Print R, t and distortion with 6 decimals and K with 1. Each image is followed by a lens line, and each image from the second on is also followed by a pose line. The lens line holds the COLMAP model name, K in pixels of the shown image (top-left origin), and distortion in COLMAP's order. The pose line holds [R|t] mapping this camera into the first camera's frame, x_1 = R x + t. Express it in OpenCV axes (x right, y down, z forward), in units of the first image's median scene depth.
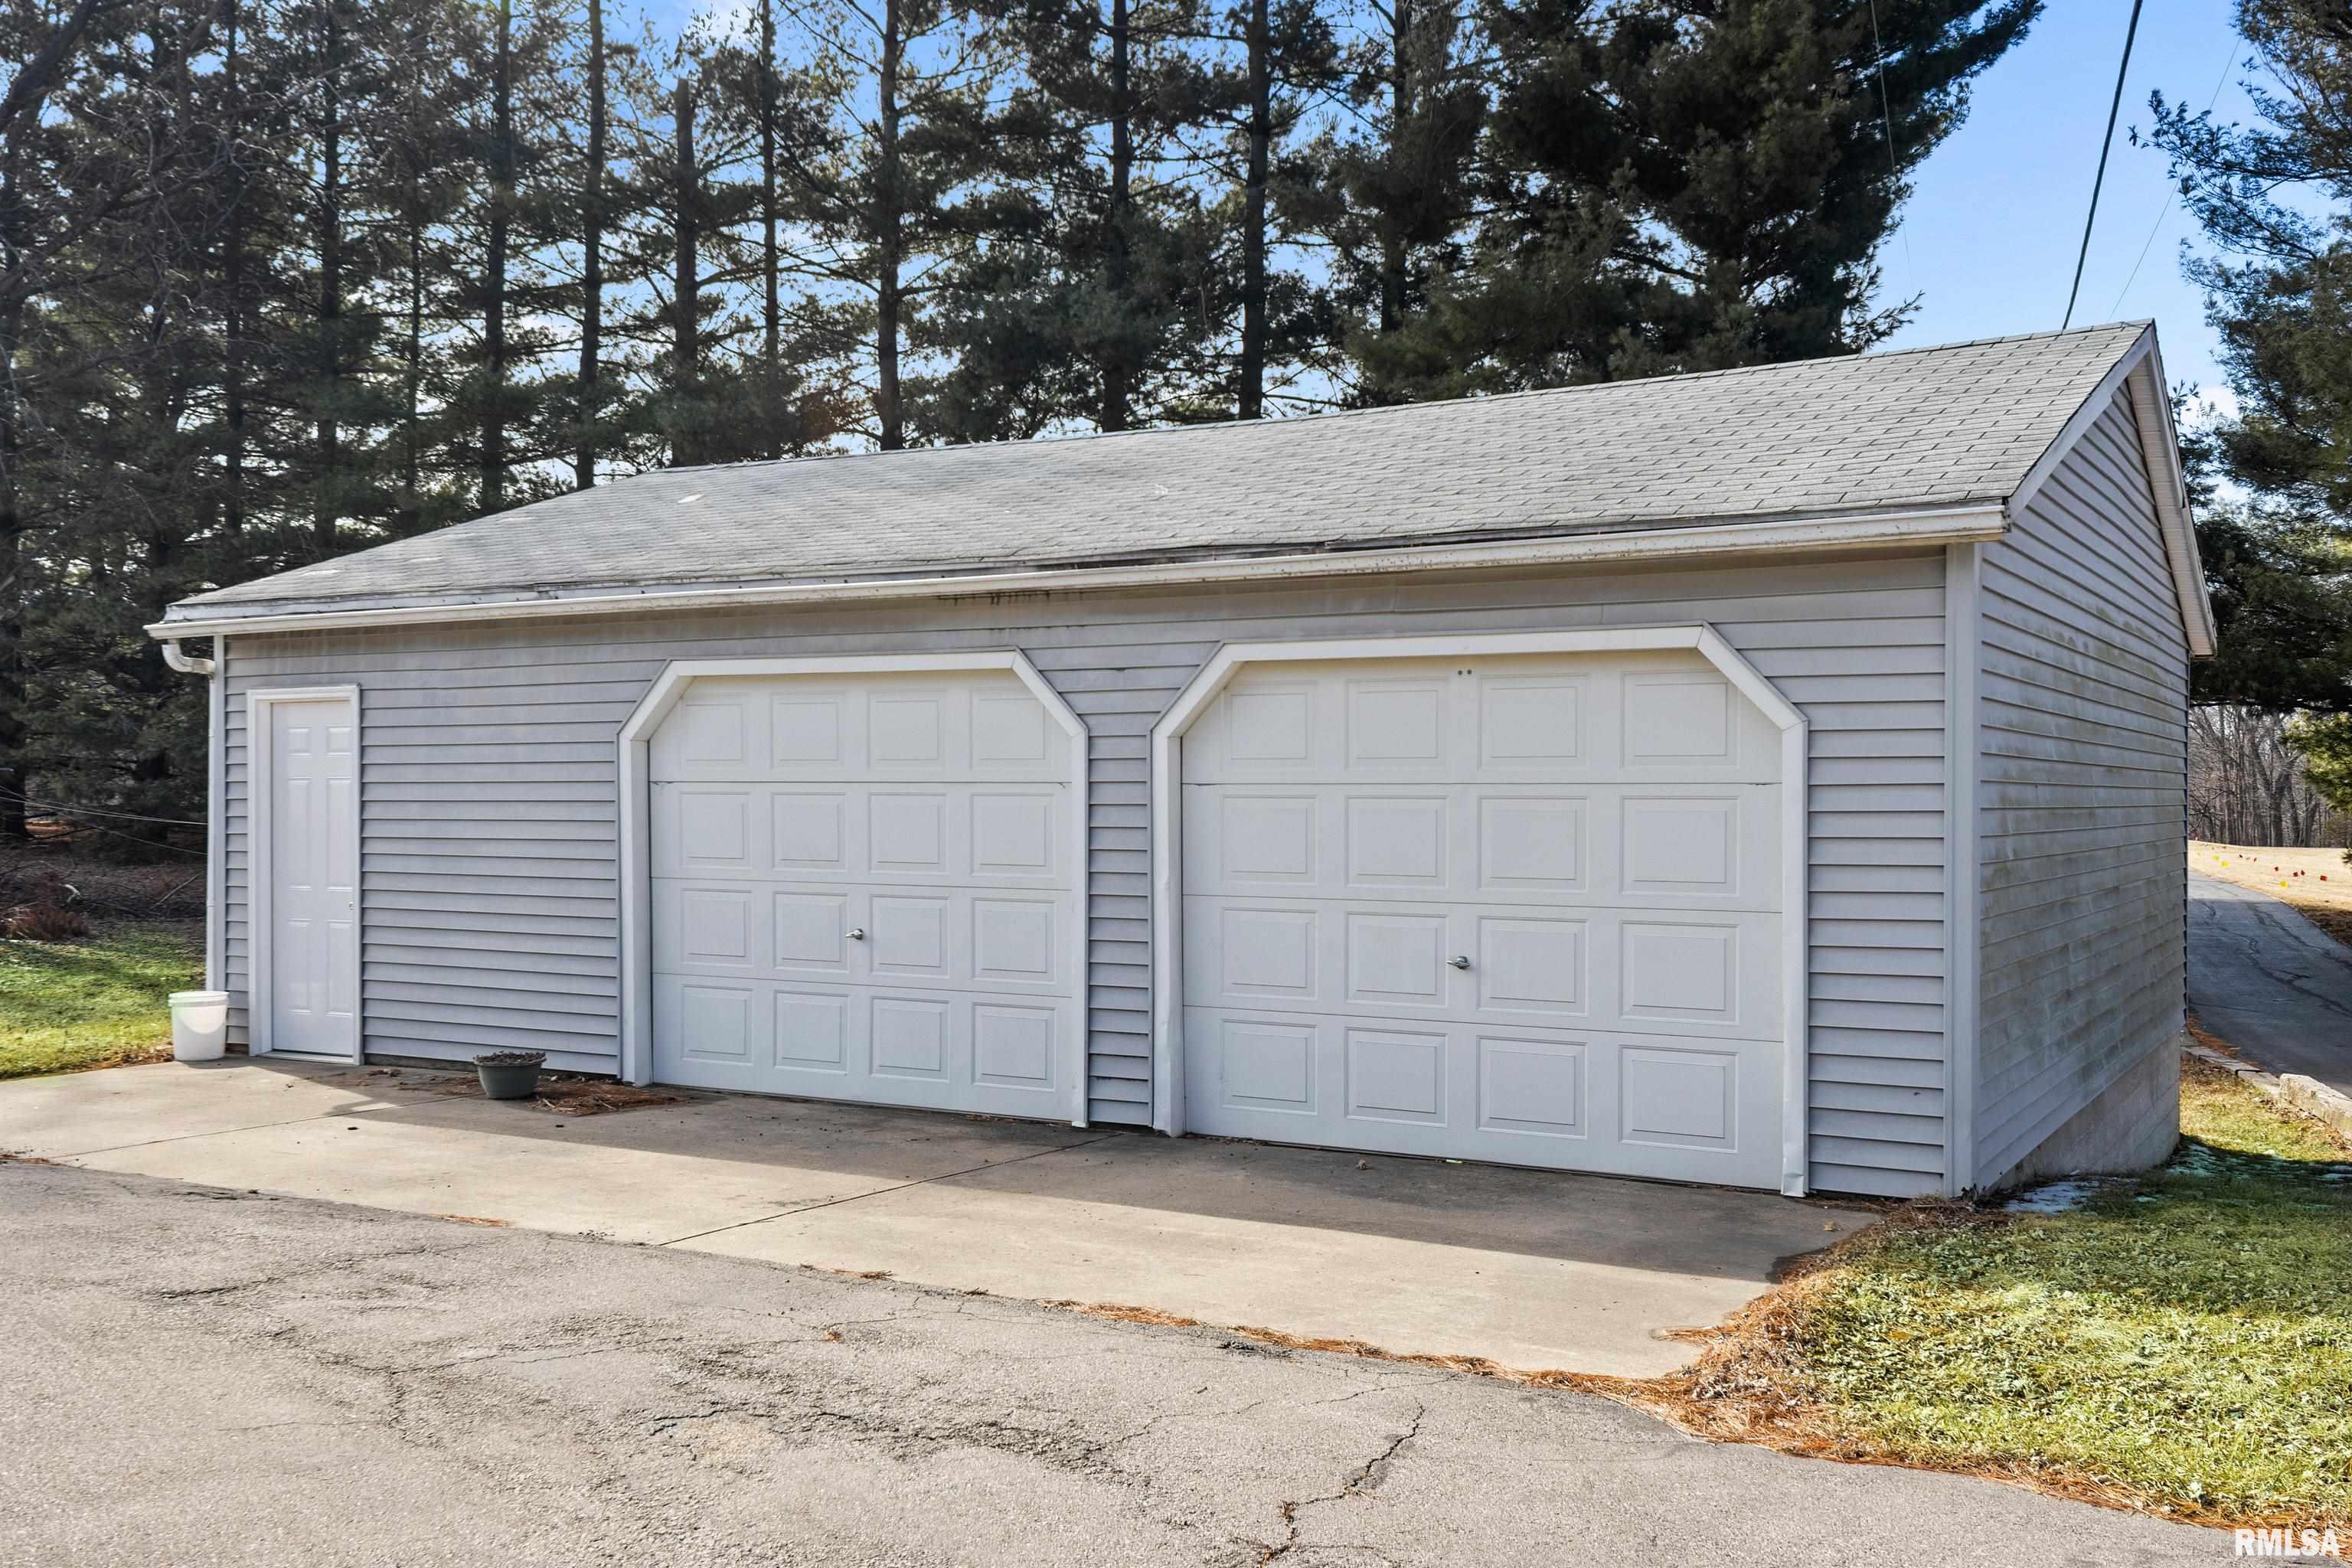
lens RADIAL K [[2150.8, 0, 1182.2], [0, 2150.8, 820.9], [0, 0, 1]] dist [0.043803, 0.003914]
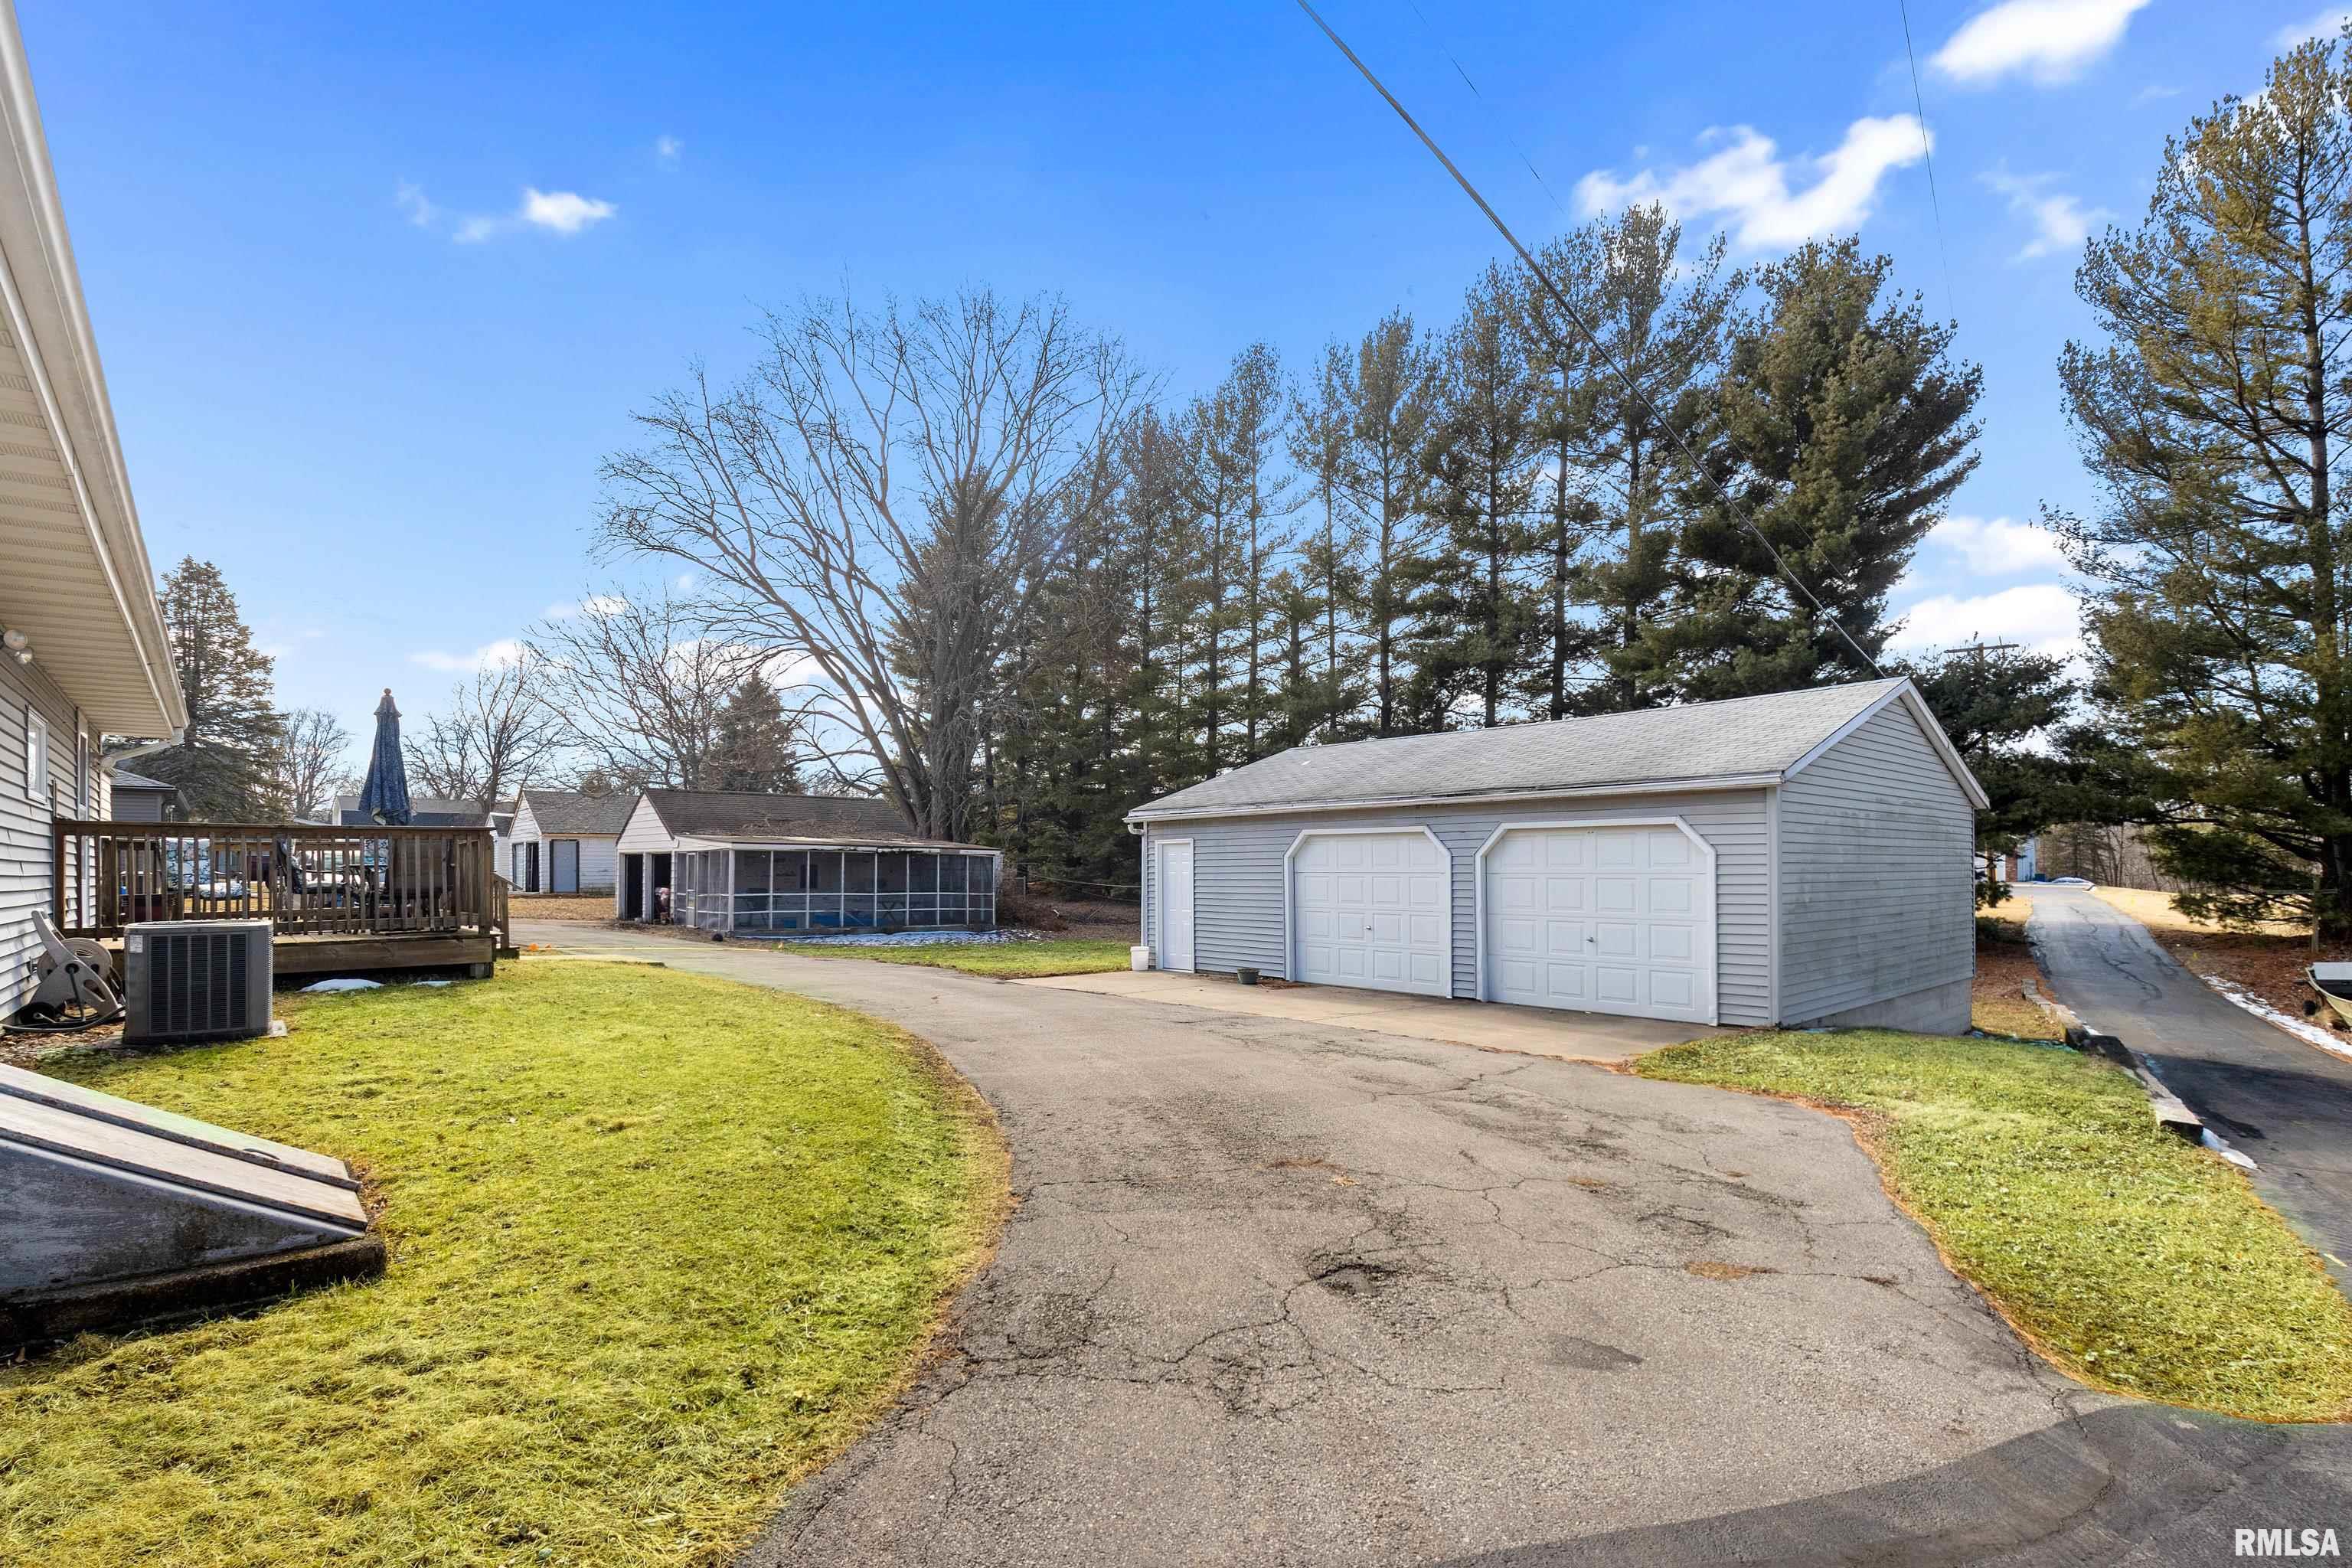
lens RADIAL K [[1097.8, 0, 1203.4], [0, 1097.8, 863.8], [0, 0, 1]] dist [-0.000762, -0.011175]
pose [[0.954506, -0.007773, -0.298092, 0.020147], [0.003428, 0.999880, -0.015096, -0.002708], [0.298173, 0.013387, 0.954418, -0.122320]]
